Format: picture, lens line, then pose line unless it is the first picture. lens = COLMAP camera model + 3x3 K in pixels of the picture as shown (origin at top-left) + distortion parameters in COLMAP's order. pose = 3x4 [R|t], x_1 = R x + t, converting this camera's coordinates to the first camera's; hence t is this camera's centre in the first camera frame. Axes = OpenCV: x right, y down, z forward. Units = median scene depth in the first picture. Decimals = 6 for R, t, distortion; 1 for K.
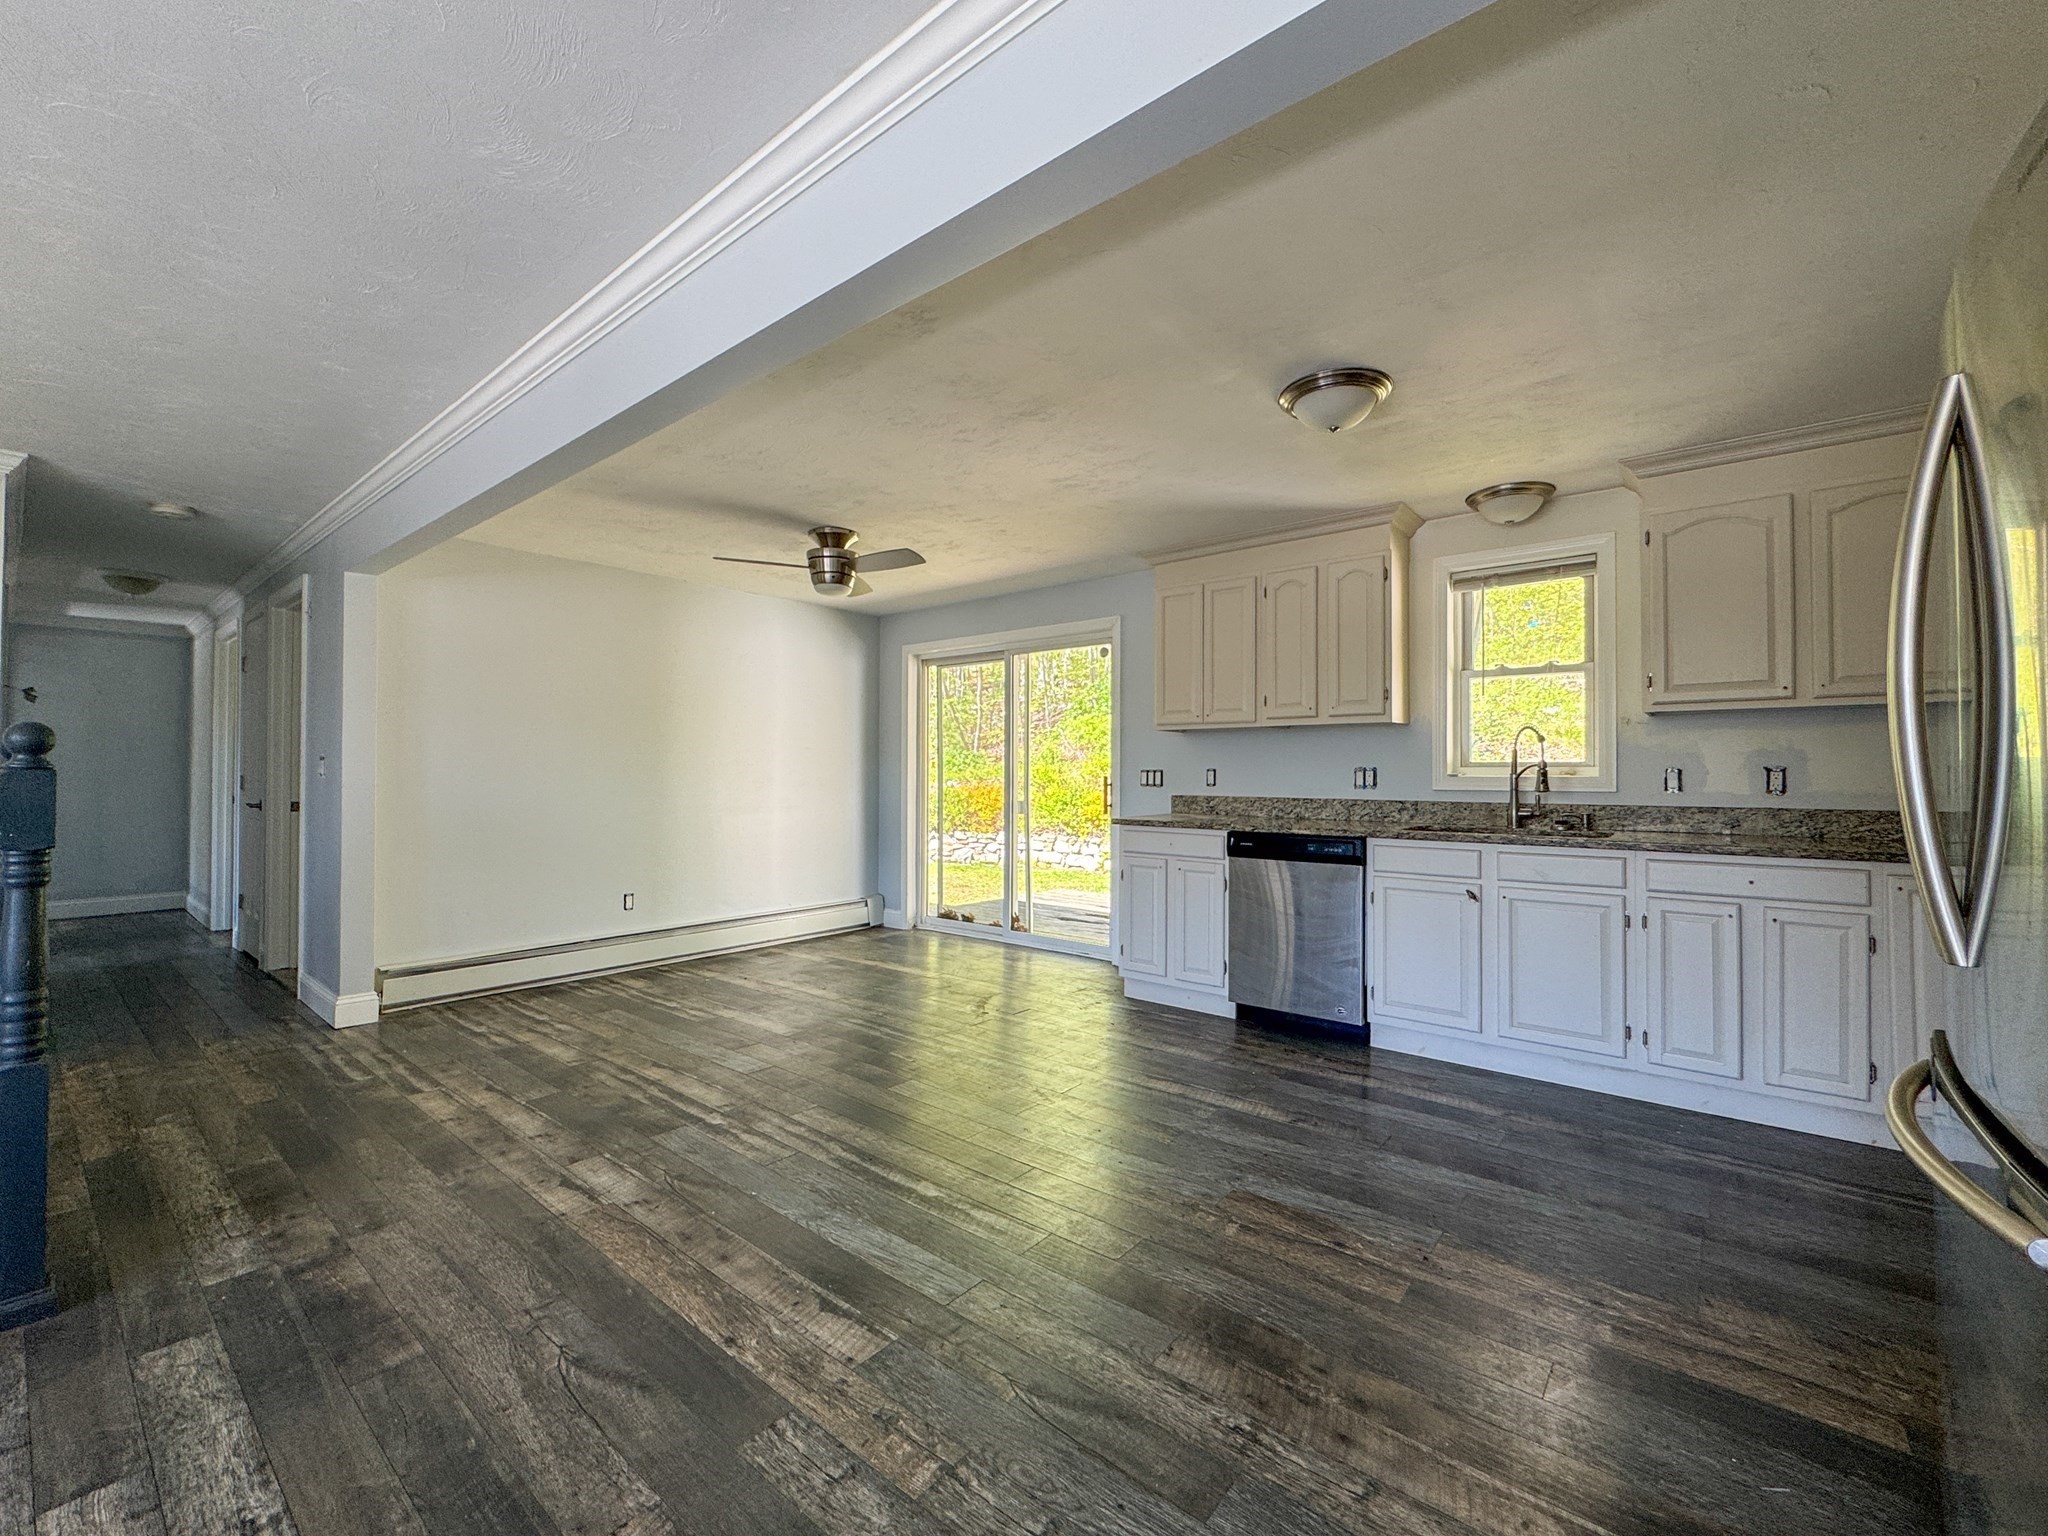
lens RADIAL K [[891.6, 0, 960.3], [0, 891.6, 769.3], [0, 0, 1]] dist [0.024788, -0.001289]
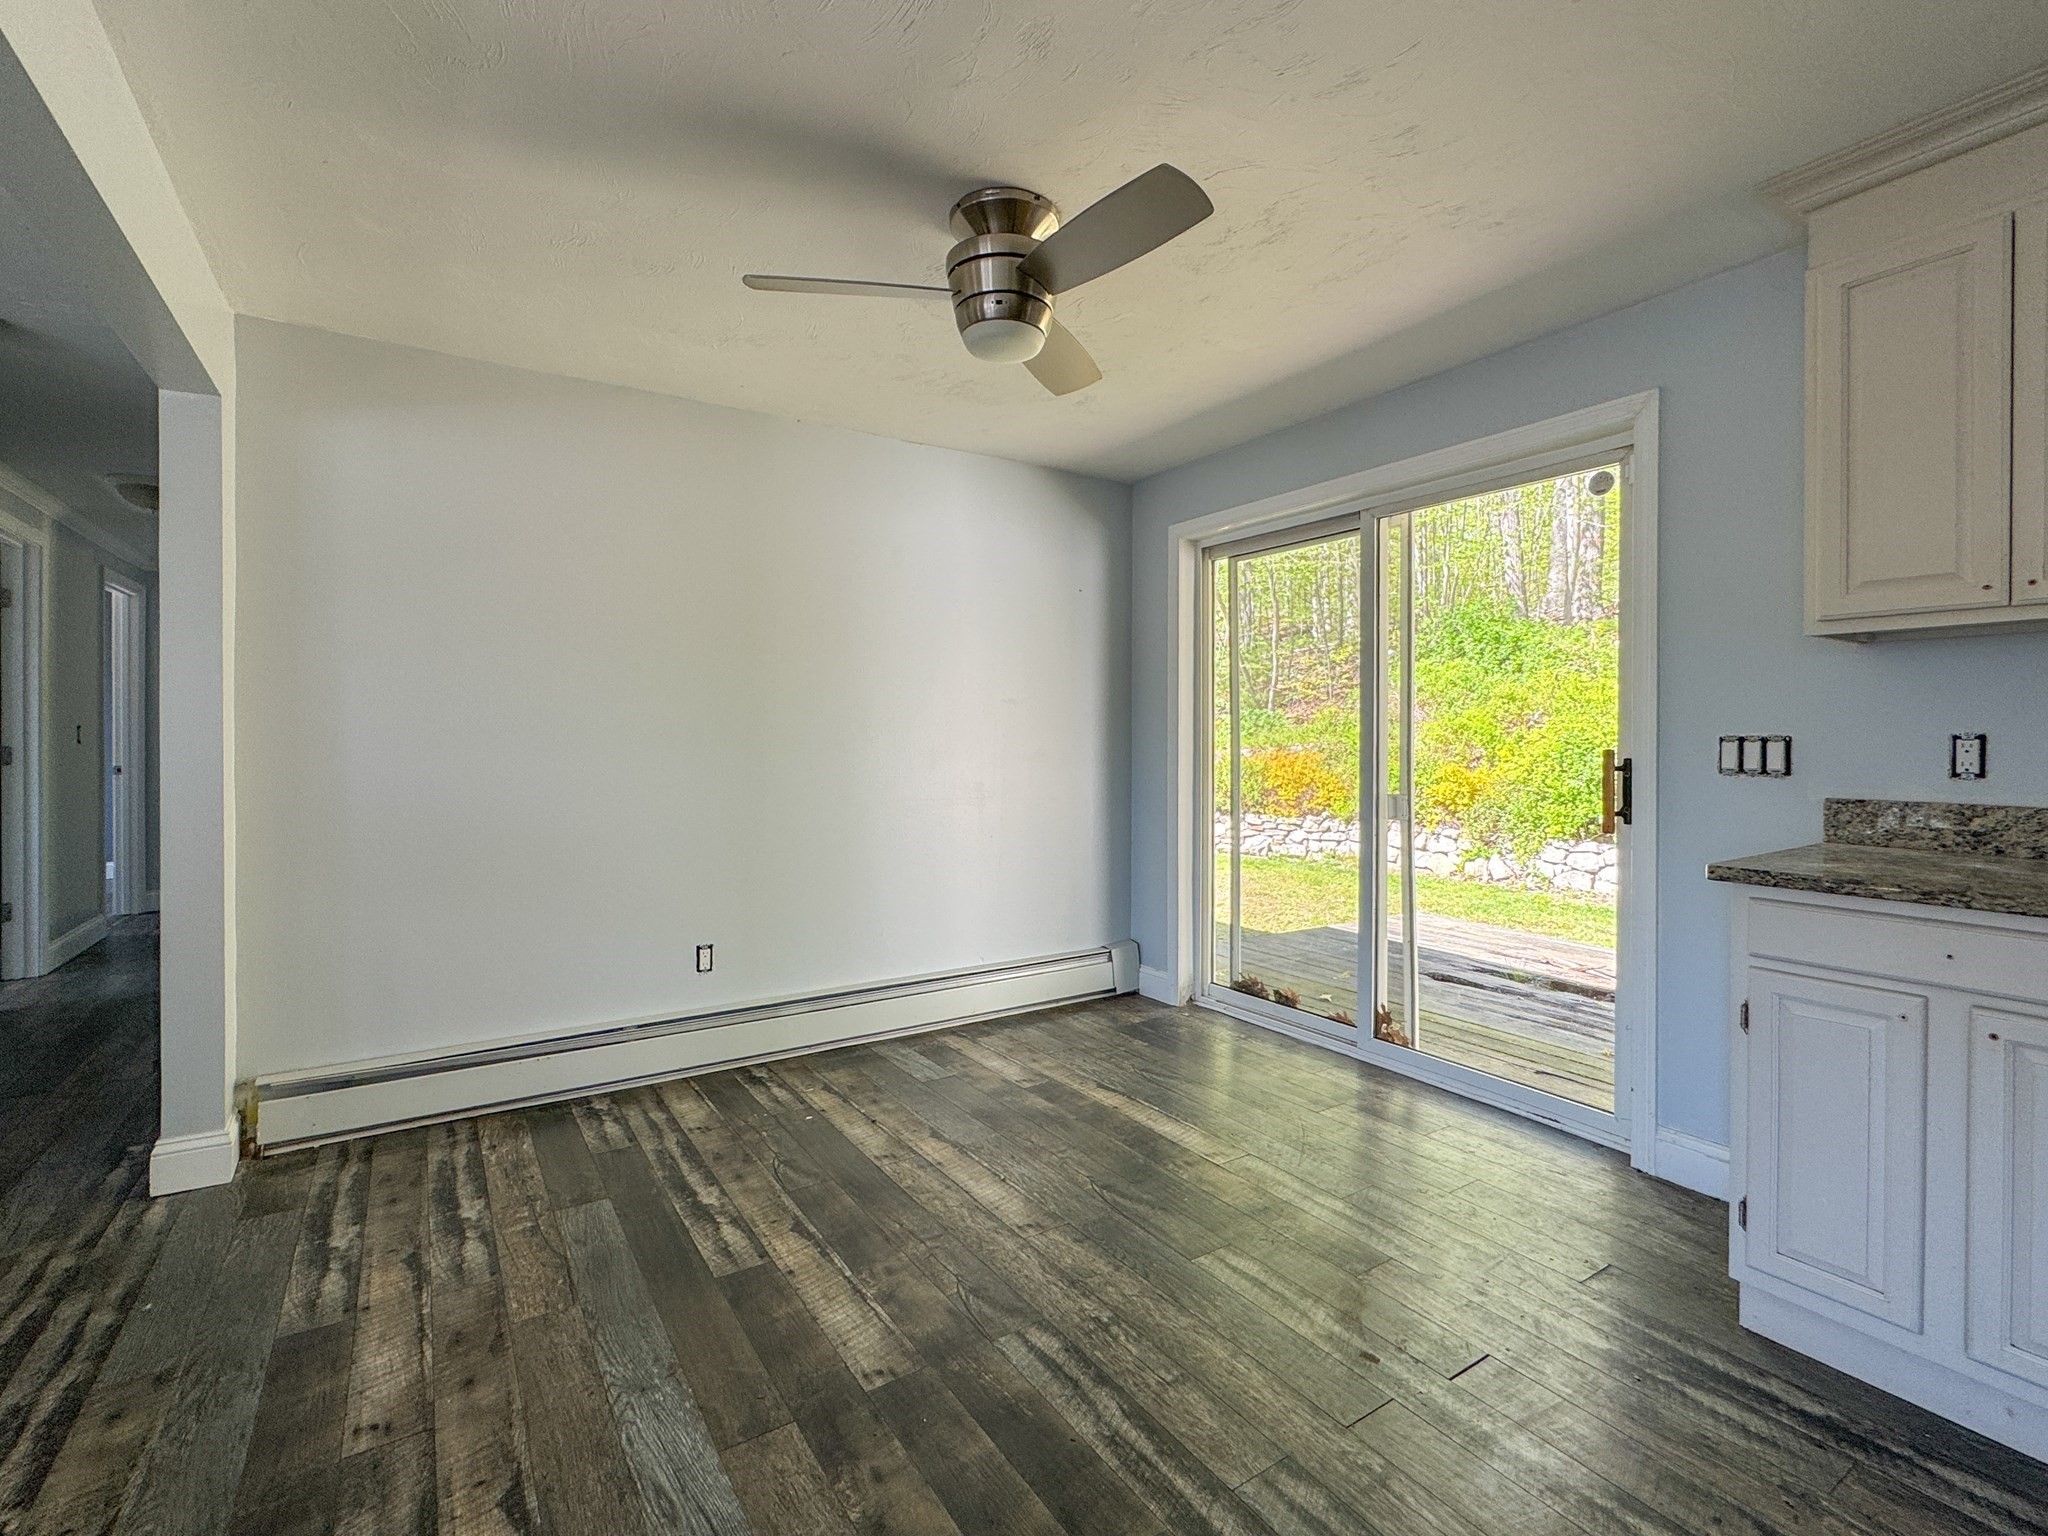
lens RADIAL K [[918.0, 0, 1001.2], [0, 918.0, 745.2], [0, 0, 1]] dist [0.004431, 0.000629]
pose [[0.967178, 0.000740, -0.254100, -0.030082], [0.002660, 0.999911, 0.013036, -0.002616], [0.254087, -0.013284, 0.967090, 0.638261]]
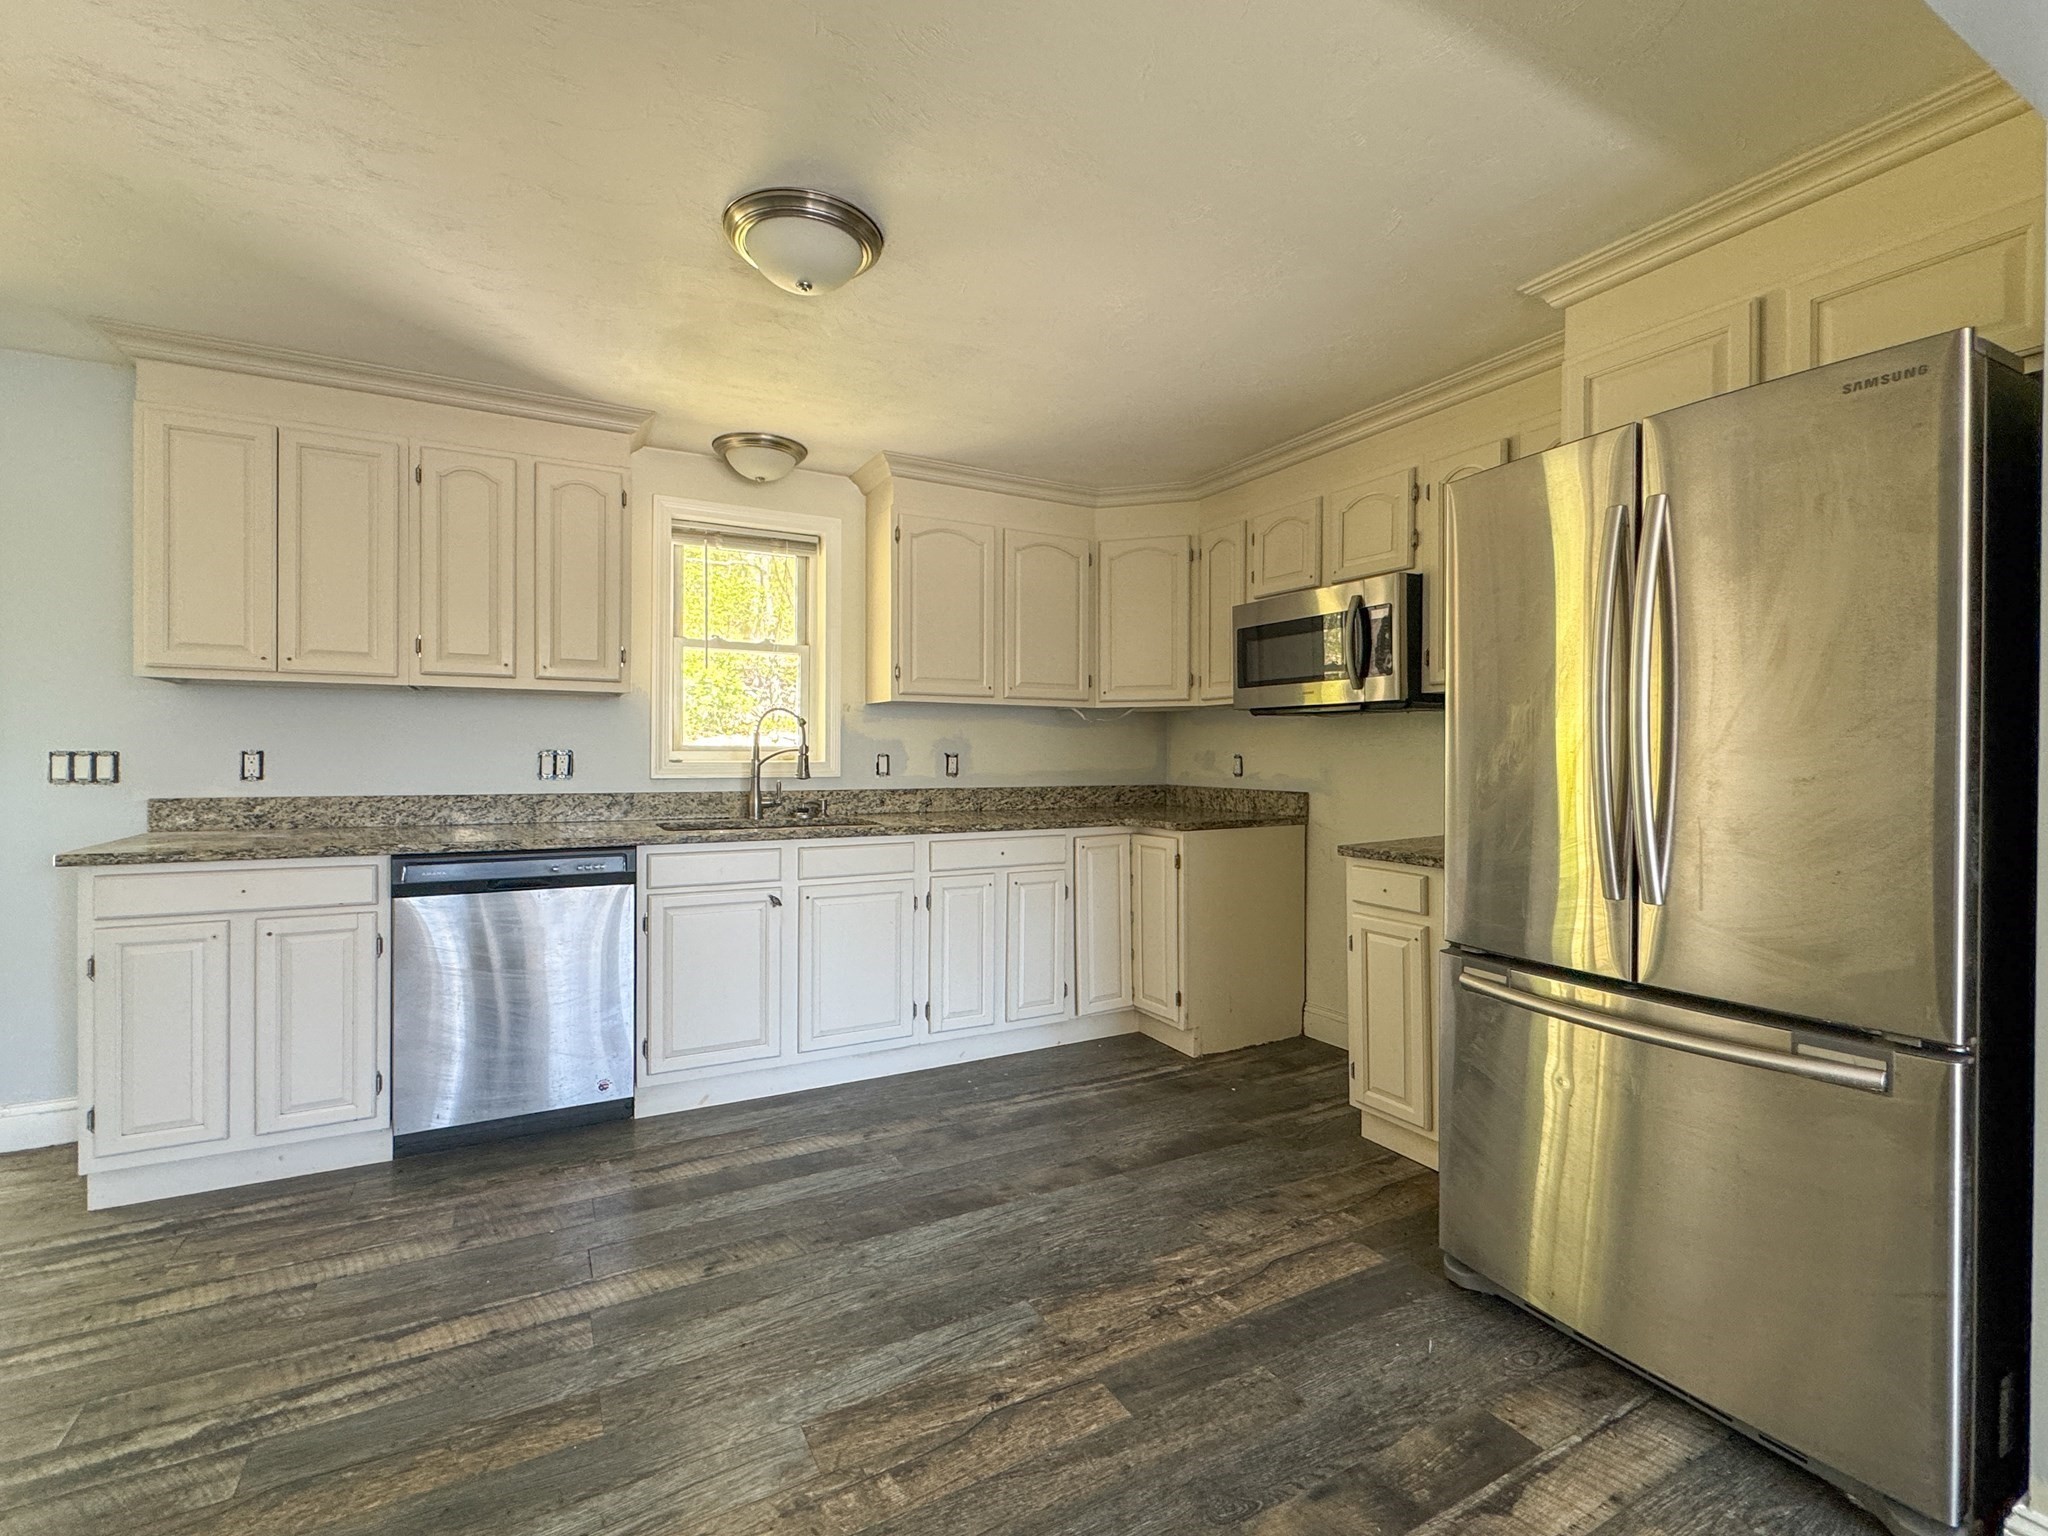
lens RADIAL K [[918.0, 0, 1038.1], [0, 918.0, 762.0], [0, 0, 1]] dist [0.004431, 0.000629]
pose [[0.308743, -0.003185, 0.951140, -0.162662], [-0.005730, 0.999970, 0.005209, 0.001502], [-0.951128, -0.007058, 0.308716, 0.420790]]
